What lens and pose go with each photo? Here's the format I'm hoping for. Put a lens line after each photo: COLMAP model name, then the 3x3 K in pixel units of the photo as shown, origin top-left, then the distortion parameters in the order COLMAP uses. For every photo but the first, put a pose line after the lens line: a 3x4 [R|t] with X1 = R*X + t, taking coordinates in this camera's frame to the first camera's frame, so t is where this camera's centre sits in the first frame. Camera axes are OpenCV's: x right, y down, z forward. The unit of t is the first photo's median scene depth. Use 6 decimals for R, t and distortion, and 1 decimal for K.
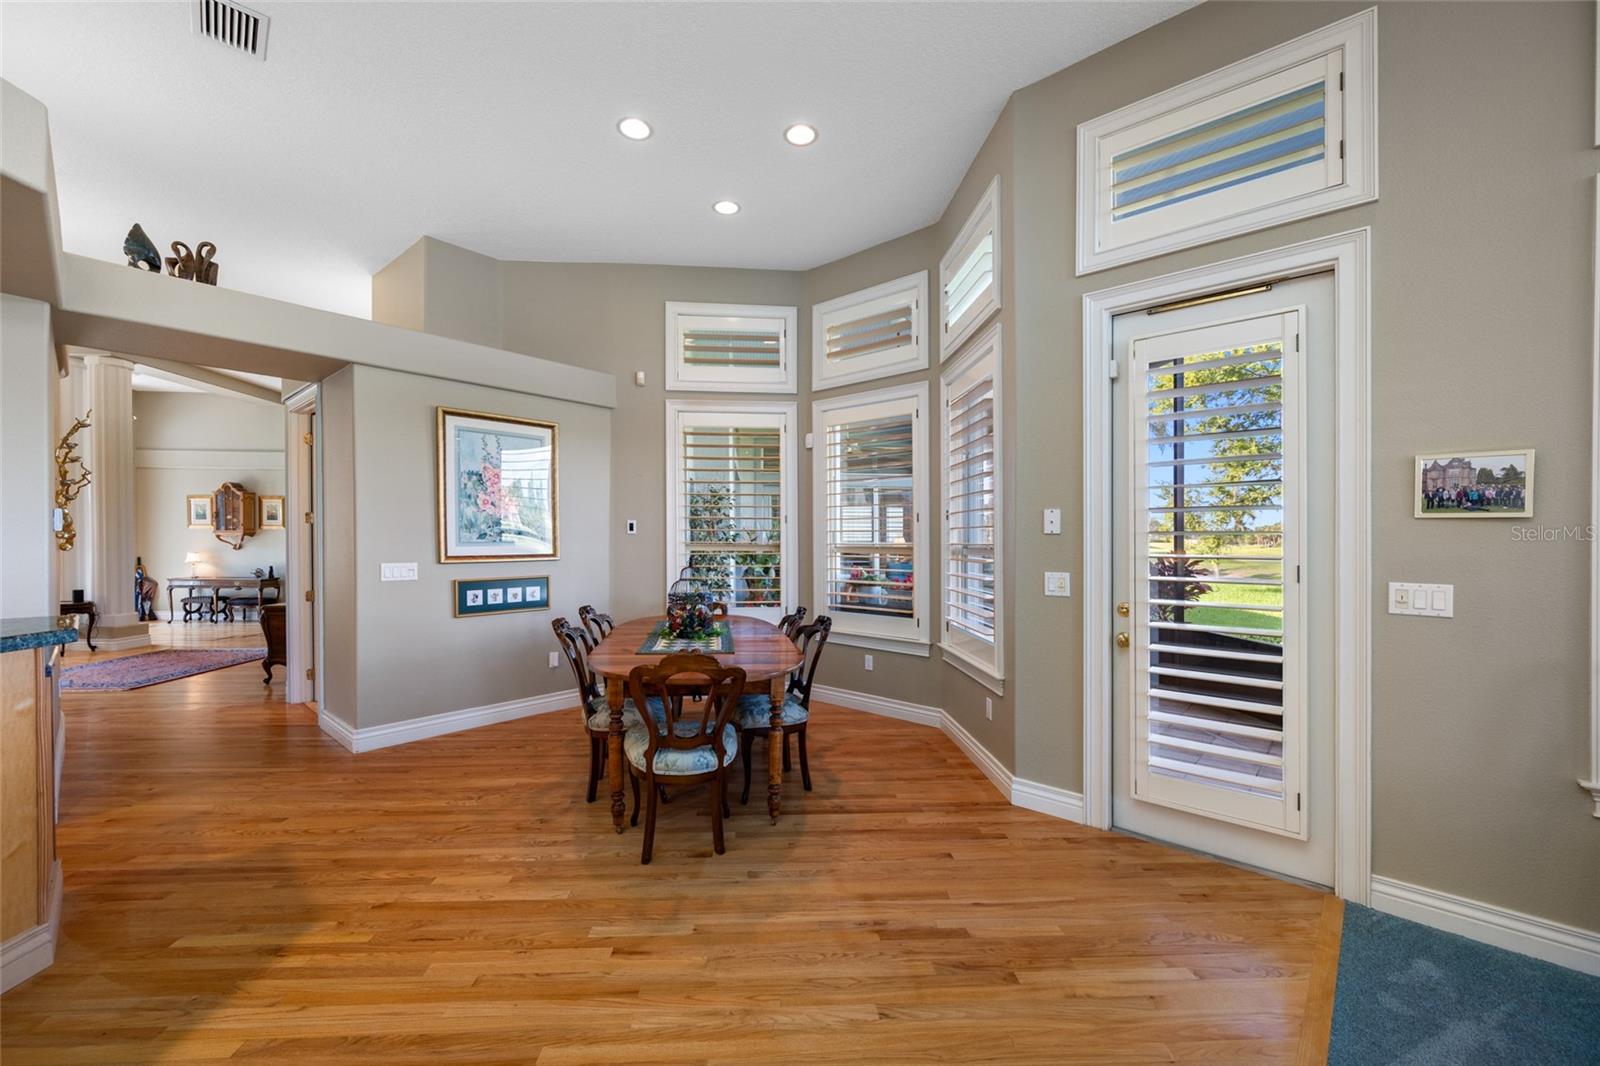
lens RADIAL K [[635.0, 0, 791.2], [0, 635.0, 549.5], [0, 0, 1]] dist [-0.000424, -0.000138]
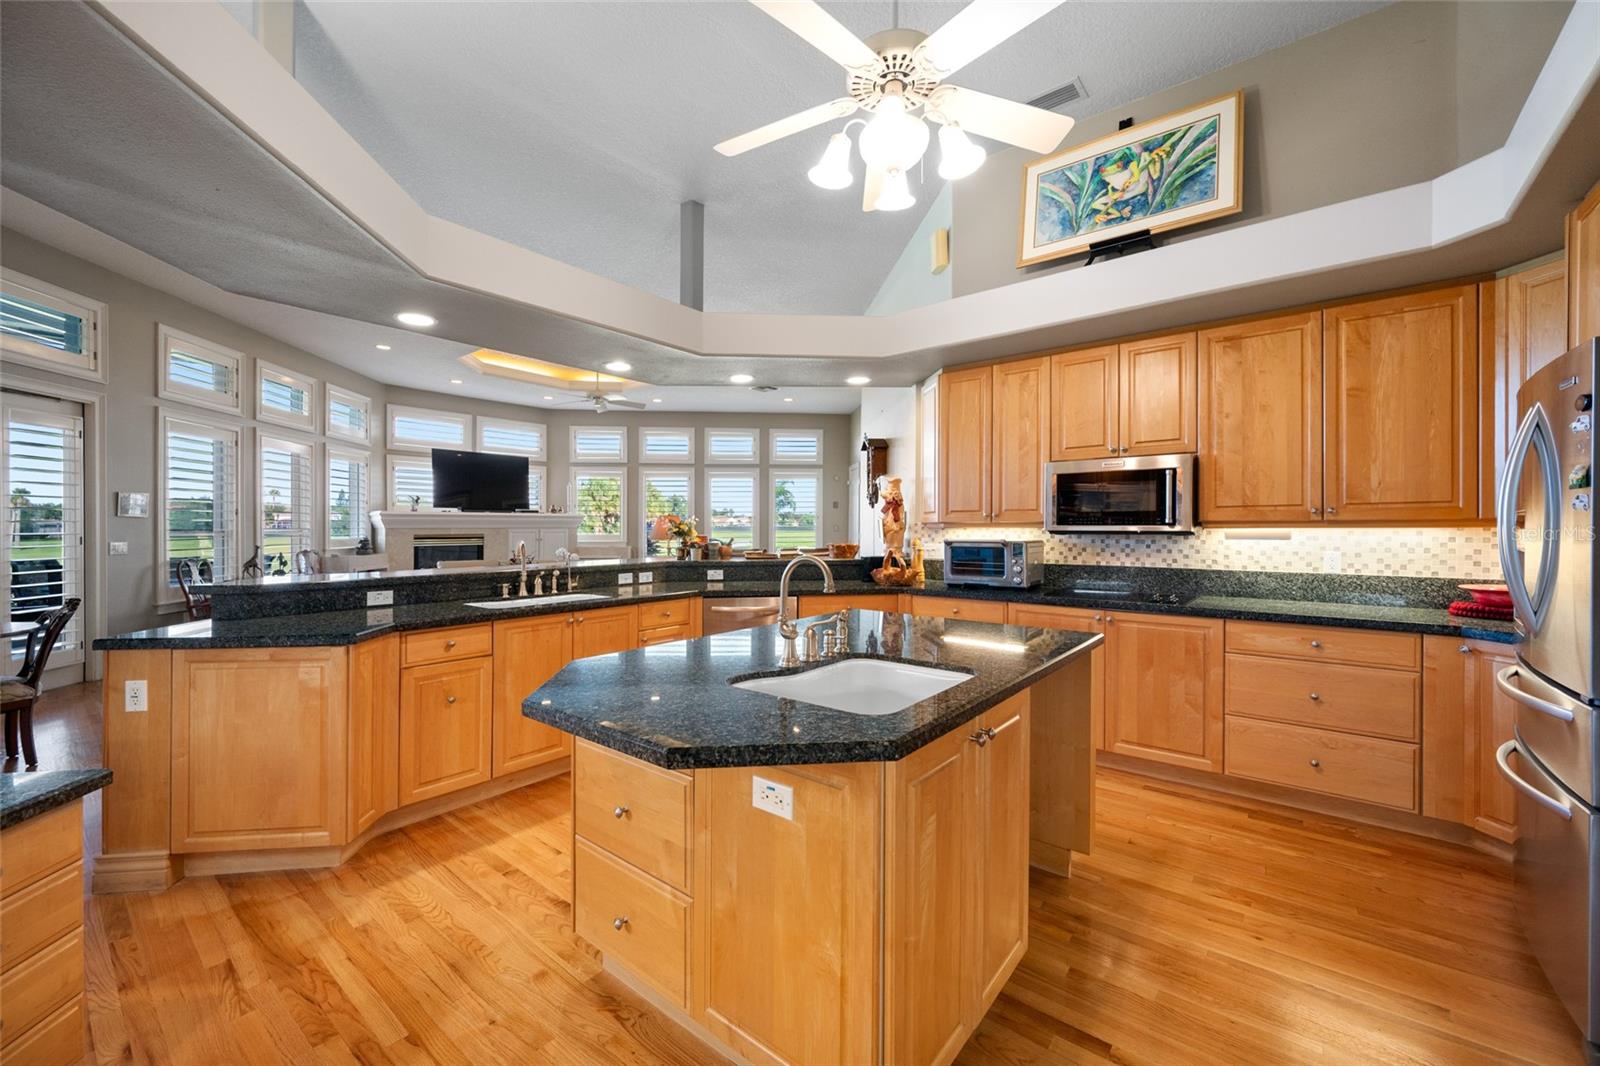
lens RADIAL K [[635.0, 0, 799.4], [0, 635.0, 519.7], [0, 0, 1]] dist [-0.000424, -0.000138]
pose [[-0.742802, -0.000151, 0.669511, -2.120167], [0.004381, 0.999977, 0.005086, -0.029385], [-0.669497, 0.006711, -0.742785, 0.823596]]
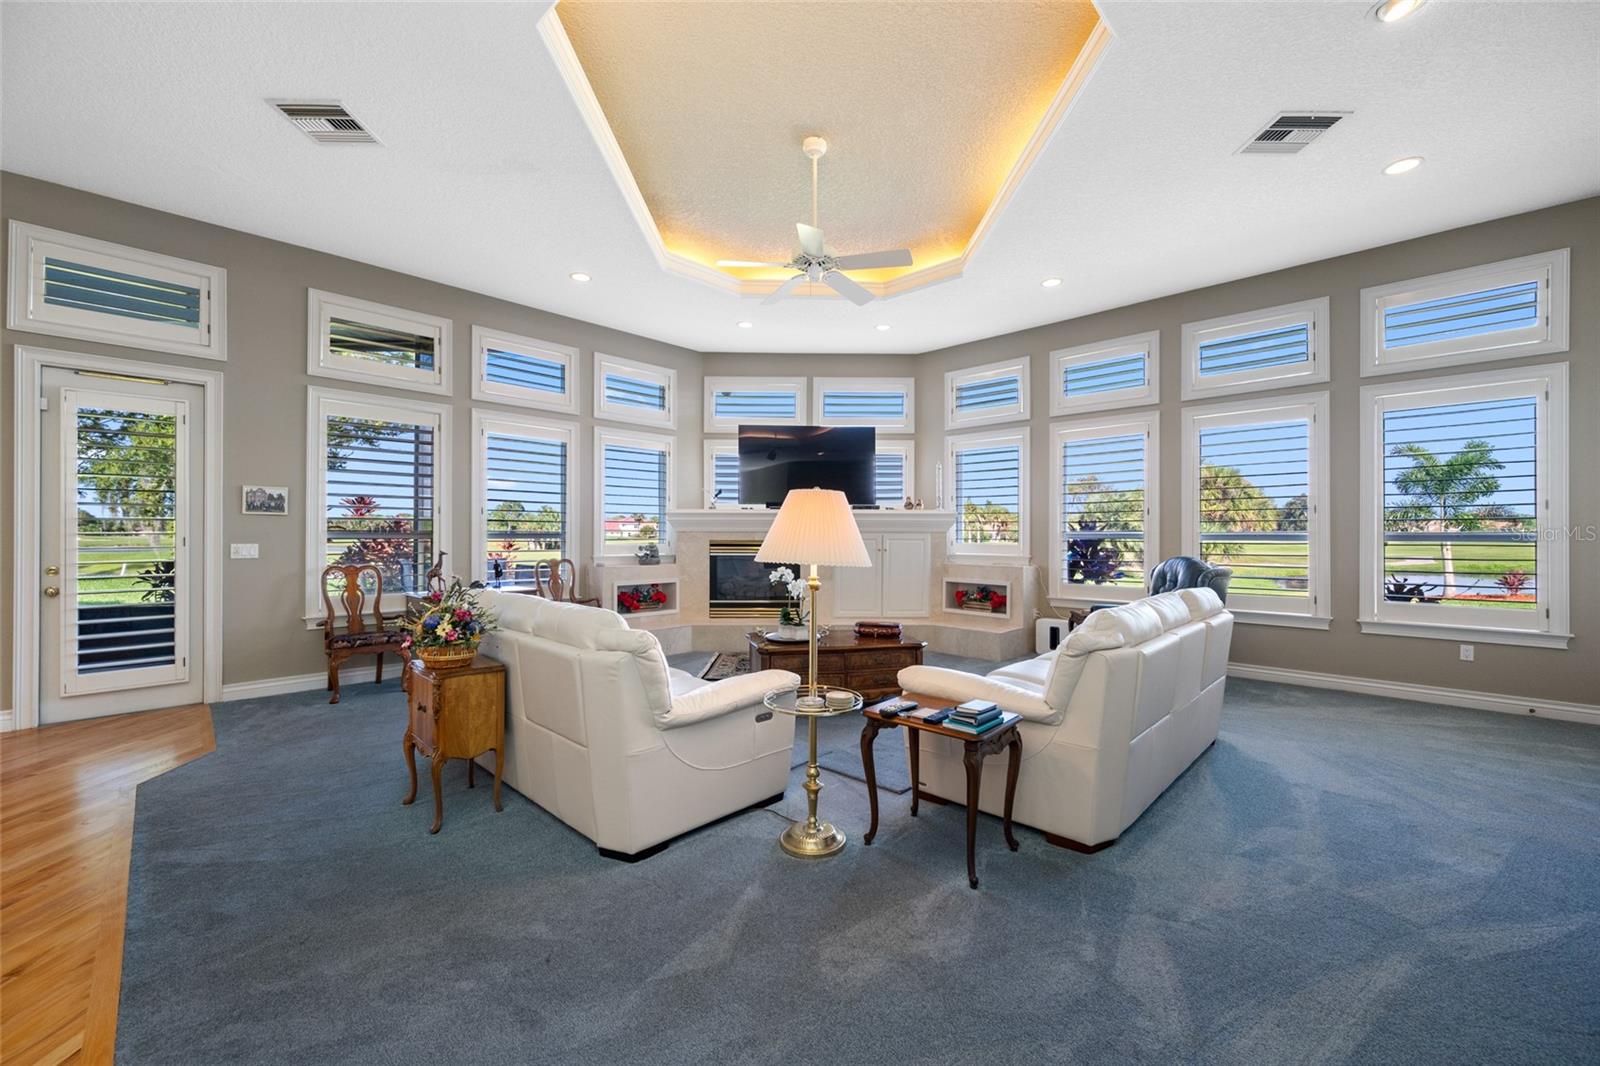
lens RADIAL K [[635.0, 0, 799.7], [0, 635.0, 520.7], [0, 0, 1]] dist [-0.000424, -0.000138]
pose [[0.036874, 0.011506, 0.999254, -0.869330], [0.009866, 0.999881, -0.011878, 0.014201], [-0.999271, 0.010297, 0.036756, -0.767108]]
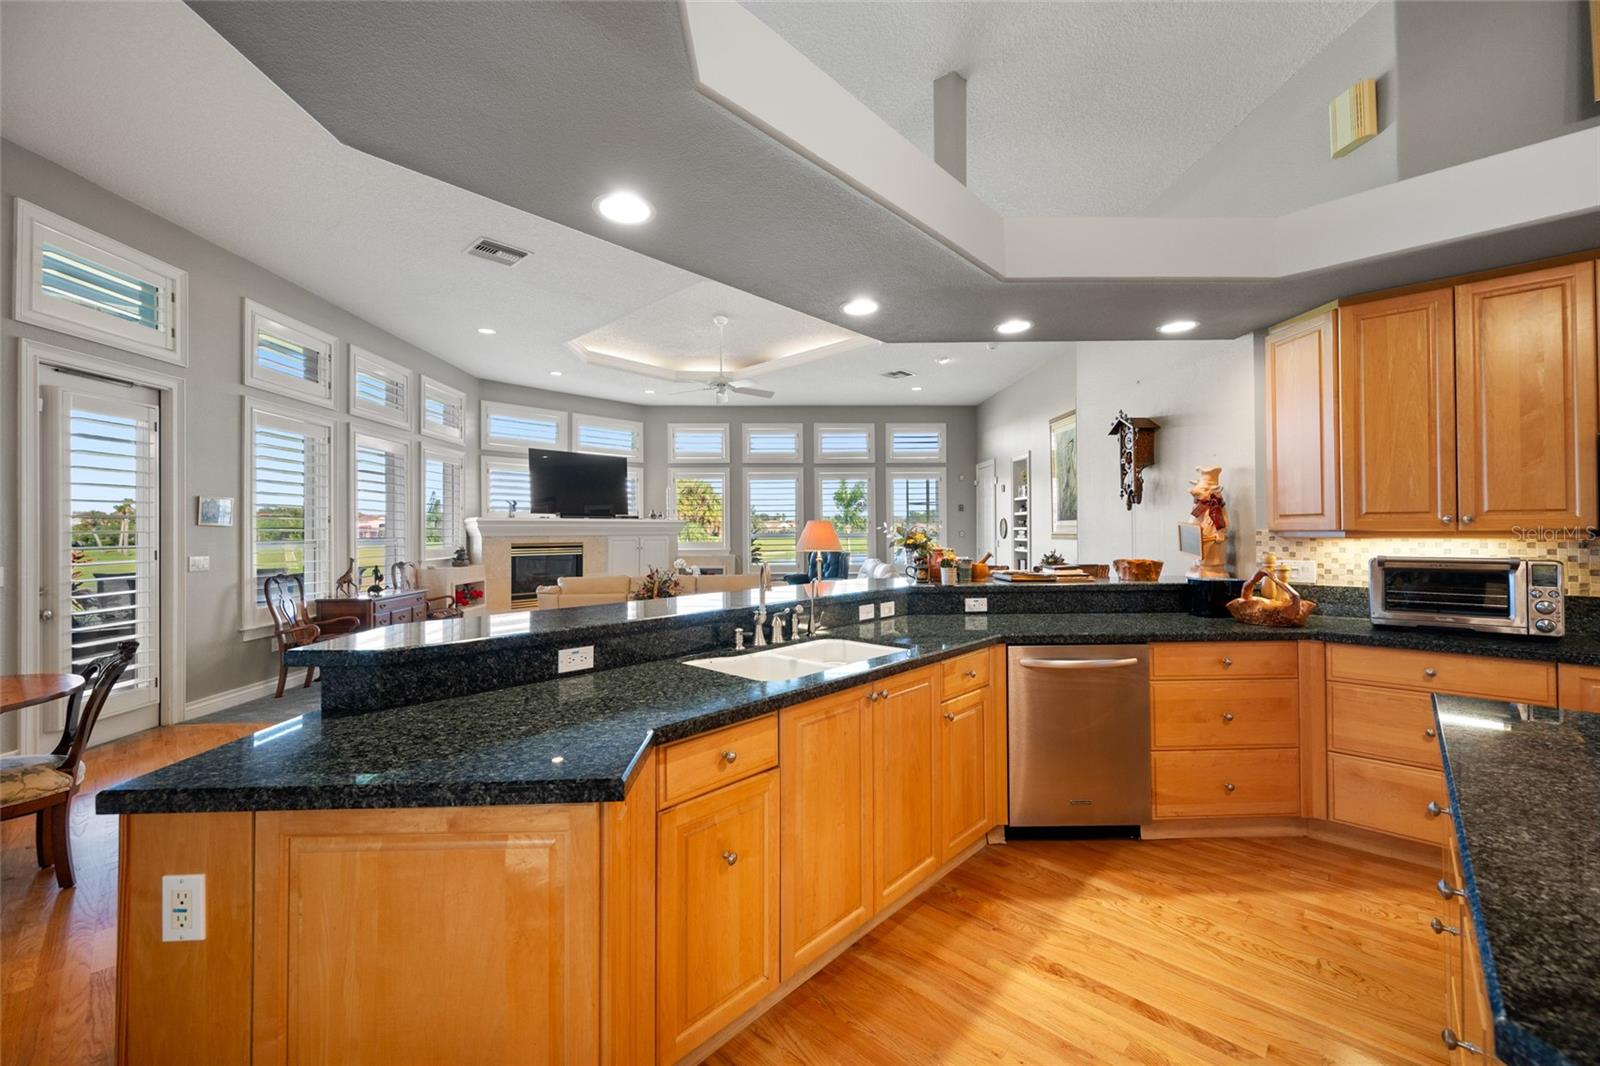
lens RADIAL K [[635.0, 0, 802.7], [0, 635.0, 519.5], [0, 0, 1]] dist [-0.000424, -0.000138]
pose [[-0.692126, 0.008561, 0.721726, -1.501697], [0.009250, 0.999953, -0.002990, -0.034879], [-0.721718, 0.004607, -0.692172, 0.785452]]
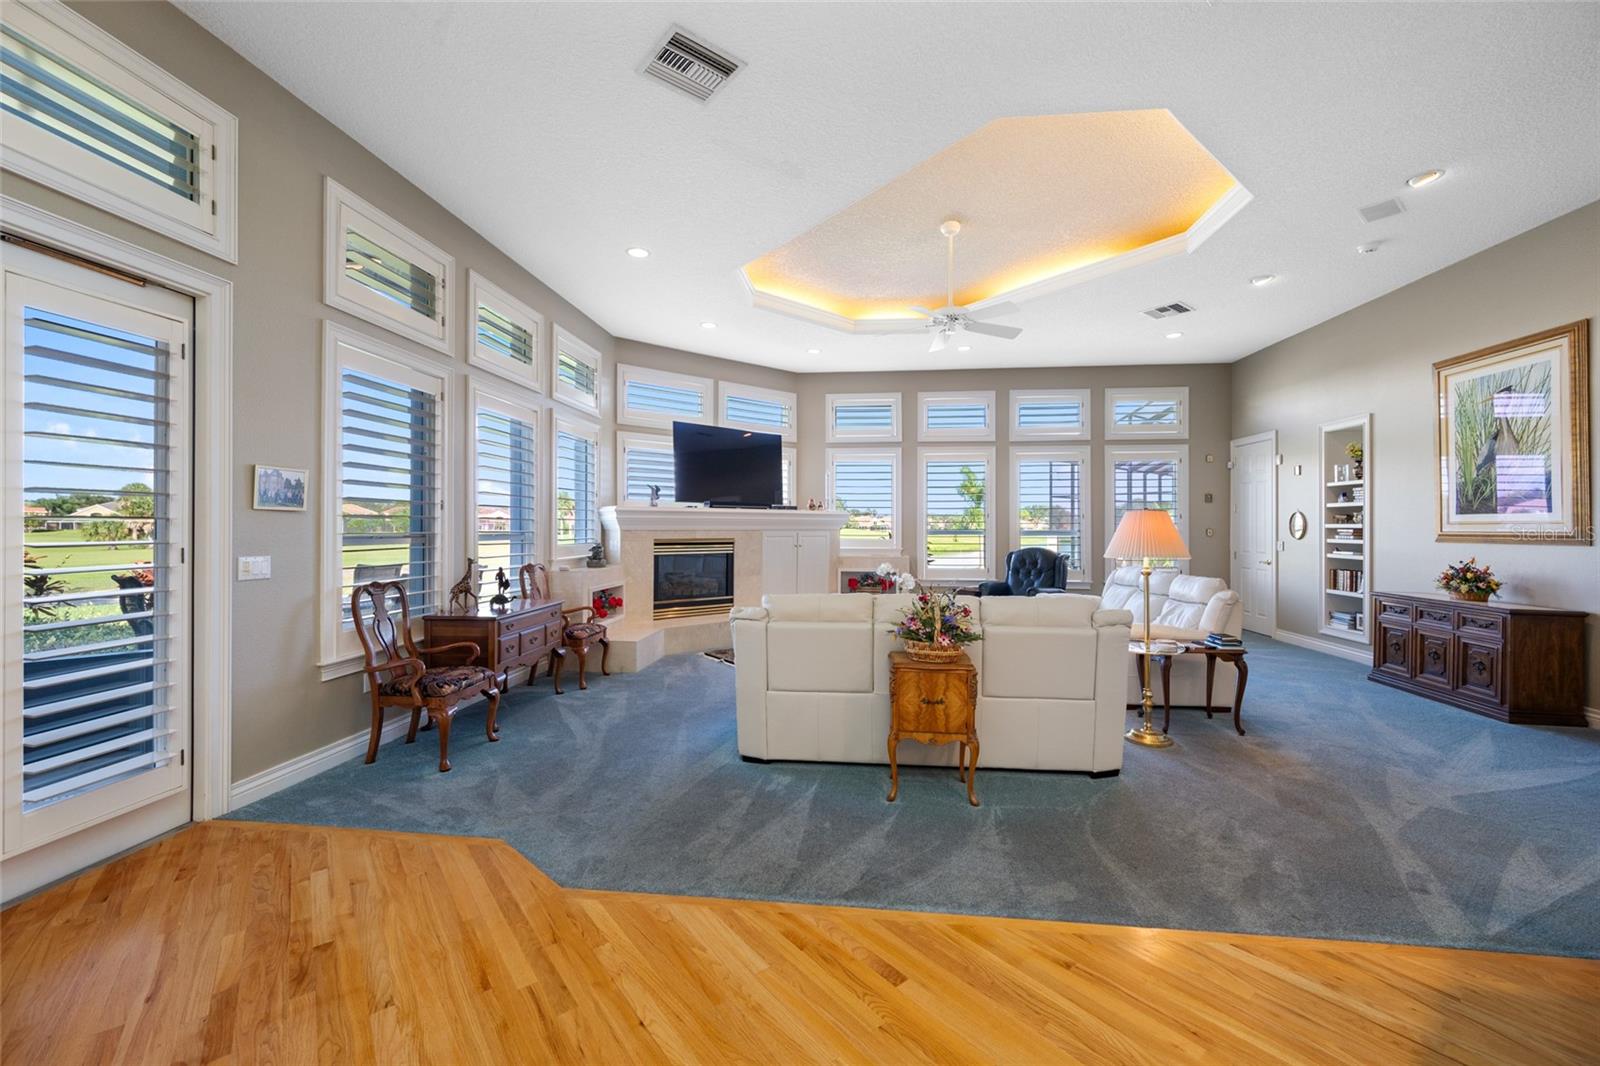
lens RADIAL K [[635.0, 0, 806.4], [0, 635.0, 517.8], [0, 0, 1]] dist [-0.000424, -0.000138]
pose [[-0.590321, 0.001288, 0.807168, -0.655917], [0.002471, 0.999997, 0.000212, -0.022154], [-0.807165, 0.002120, -0.590322, 0.656376]]
